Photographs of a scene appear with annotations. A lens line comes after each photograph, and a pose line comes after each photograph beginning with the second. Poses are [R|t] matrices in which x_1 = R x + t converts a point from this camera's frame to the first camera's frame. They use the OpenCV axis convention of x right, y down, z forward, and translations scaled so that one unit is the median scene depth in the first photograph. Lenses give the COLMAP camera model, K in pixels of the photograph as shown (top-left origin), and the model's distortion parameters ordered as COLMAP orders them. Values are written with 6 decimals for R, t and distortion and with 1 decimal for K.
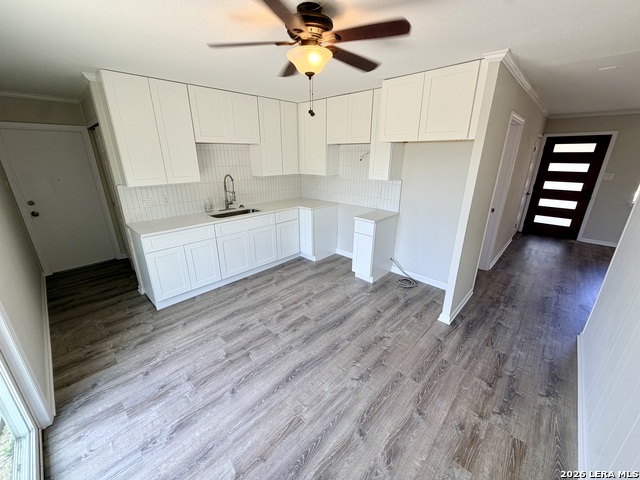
lens RADIAL K [[255.9, 0, 318.7], [0, 255.9, 240.0], [0, 0, 1]] dist [-0.000650, -0.000249]
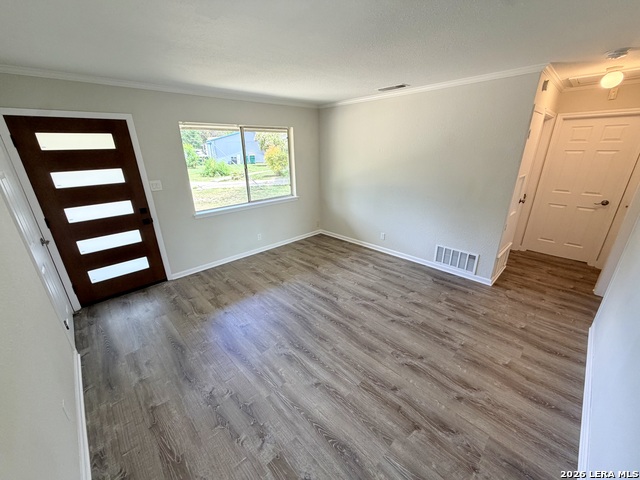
lens RADIAL K [[255.9, 0, 320.2], [0, 255.9, 241.6], [0, 0, 1]] dist [-0.000650, -0.000249]
pose [[0.045281, -0.351843, 0.934963, 0.435086], [0.342840, 0.884553, 0.316269, -0.164763], [-0.938302, 0.306222, 0.160680, 0.486354]]
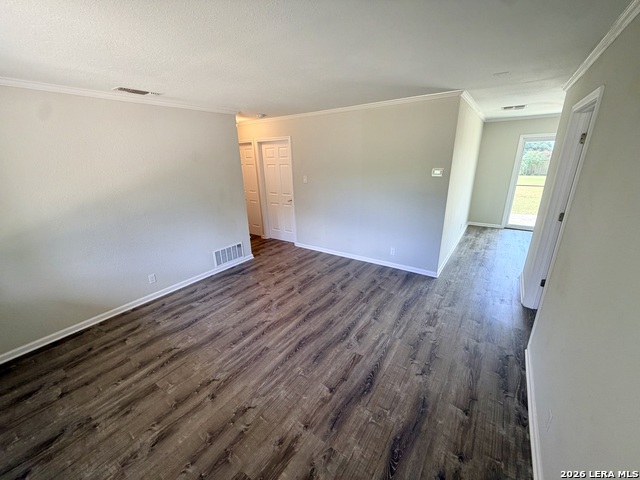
lens RADIAL K [[255.9, 0, 316.9], [0, 255.9, 242.6], [0, 0, 1]] dist [-0.000650, -0.000249]
pose [[-0.989624, 0.067292, -0.126952, 1.059549], [-0.023866, 0.794293, 0.607065, -0.369749], [0.141688, 0.603796, -0.784446, 1.084220]]
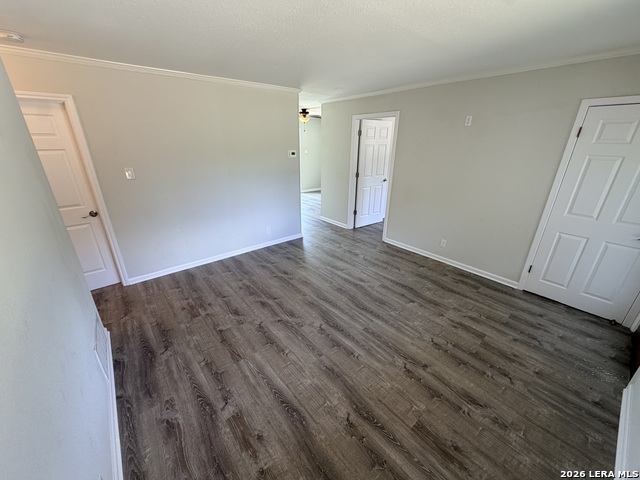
lens RADIAL K [[255.9, 0, 322.4], [0, 255.9, 241.8], [0, 0, 1]] dist [-0.000650, -0.000249]
pose [[-0.106846, 0.365555, -0.924637, 1.647330], [-0.328732, 0.864674, 0.379835, -0.170878], [0.938360, 0.344542, 0.027783, 0.531171]]
